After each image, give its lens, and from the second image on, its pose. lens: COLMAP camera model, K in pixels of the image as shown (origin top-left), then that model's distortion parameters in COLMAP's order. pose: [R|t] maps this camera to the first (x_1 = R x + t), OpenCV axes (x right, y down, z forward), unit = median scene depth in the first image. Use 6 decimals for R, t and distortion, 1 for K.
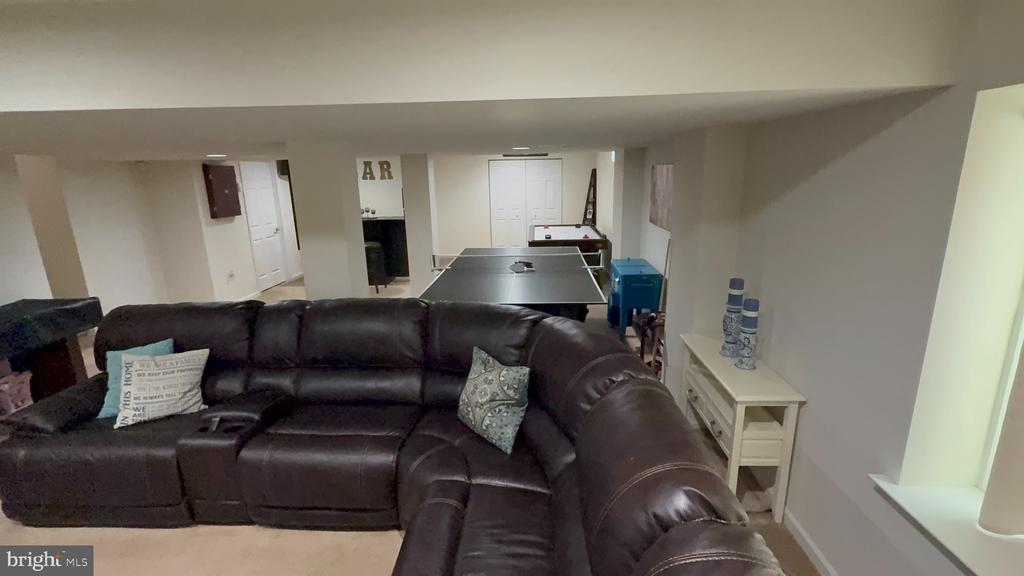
lens RADIAL K [[468.6, 0, 508.7], [0, 468.6, 290.1], [0, 0, 1]] dist [0.001577, 0.000445]
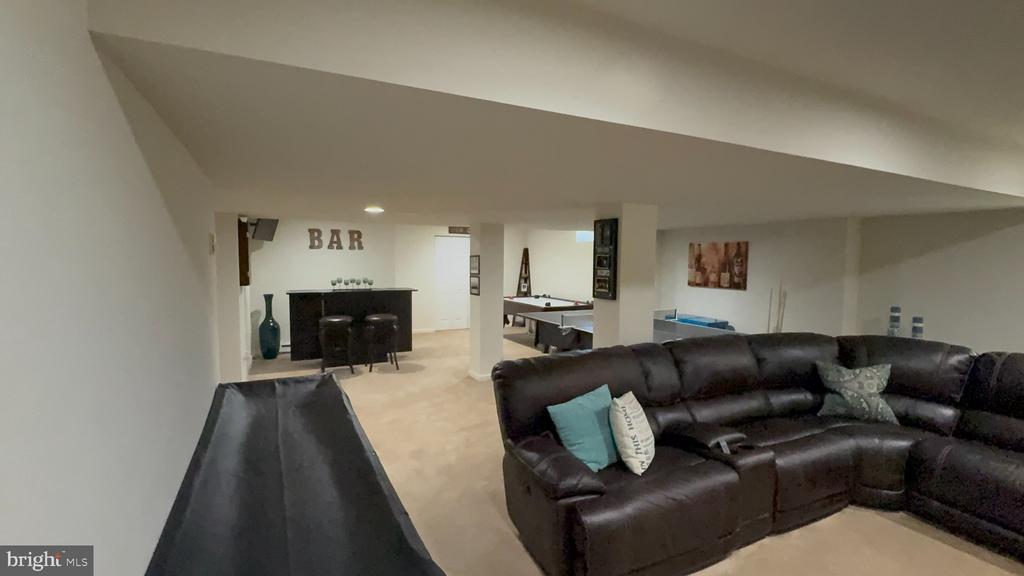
lens RADIAL K [[468.6, 0, 505.8], [0, 468.6, 291.6], [0, 0, 1]] dist [0.001577, 0.000445]
pose [[0.865248, -0.004502, 0.501323, -0.472044], [0.093602, 0.983828, -0.152715, 0.014850], [-0.492528, 0.179062, 0.851676, 0.080103]]
